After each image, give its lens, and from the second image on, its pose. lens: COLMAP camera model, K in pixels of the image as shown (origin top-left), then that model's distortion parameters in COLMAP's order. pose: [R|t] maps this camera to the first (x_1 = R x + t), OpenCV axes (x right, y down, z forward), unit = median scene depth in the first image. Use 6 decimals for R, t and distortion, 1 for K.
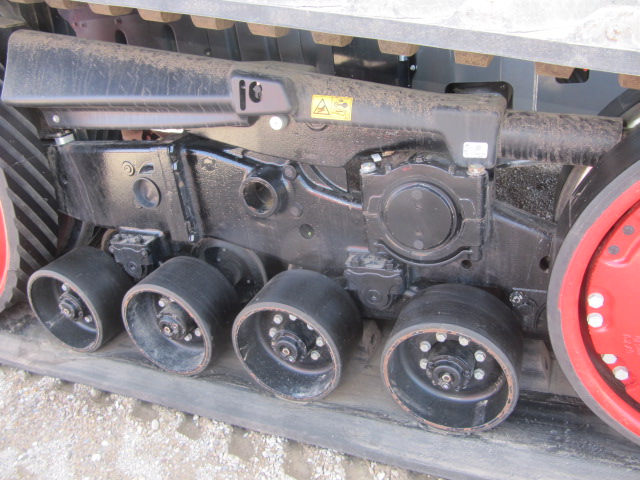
lens RADIAL K [[531.0, 0, 321.7], [0, 531.0, 242.0], [0, 0, 1]] dist [-0.054938, 0.013607]
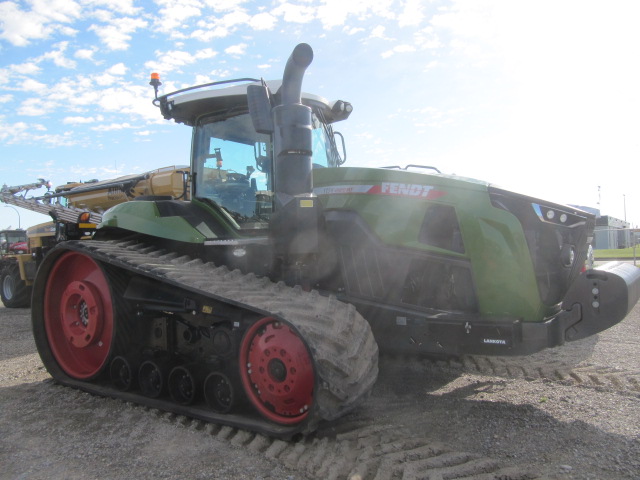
lens RADIAL K [[531.0, 0, 321.7], [0, 531.0, 242.0], [0, 0, 1]] dist [-0.054938, 0.013607]
pose [[0.974897, 0.097739, -0.200056, 1.416358], [-0.174755, 0.892654, -0.415487, 0.672448], [0.137971, 0.440018, 0.887327, -2.213514]]
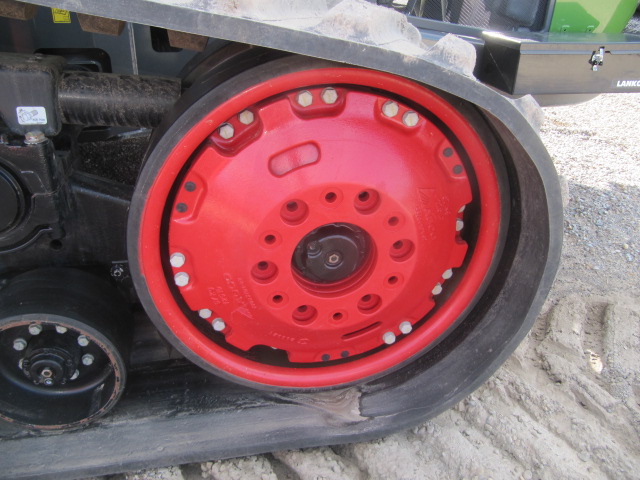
lens RADIAL K [[531.0, 0, 321.7], [0, 531.0, 242.0], [0, 0, 1]] dist [-0.054938, 0.013607]
pose [[0.811941, -0.148287, 0.564592, 0.149977], [0.126740, 0.988906, 0.077466, 0.028274], [-0.569815, 0.008659, 0.821727, 0.002840]]
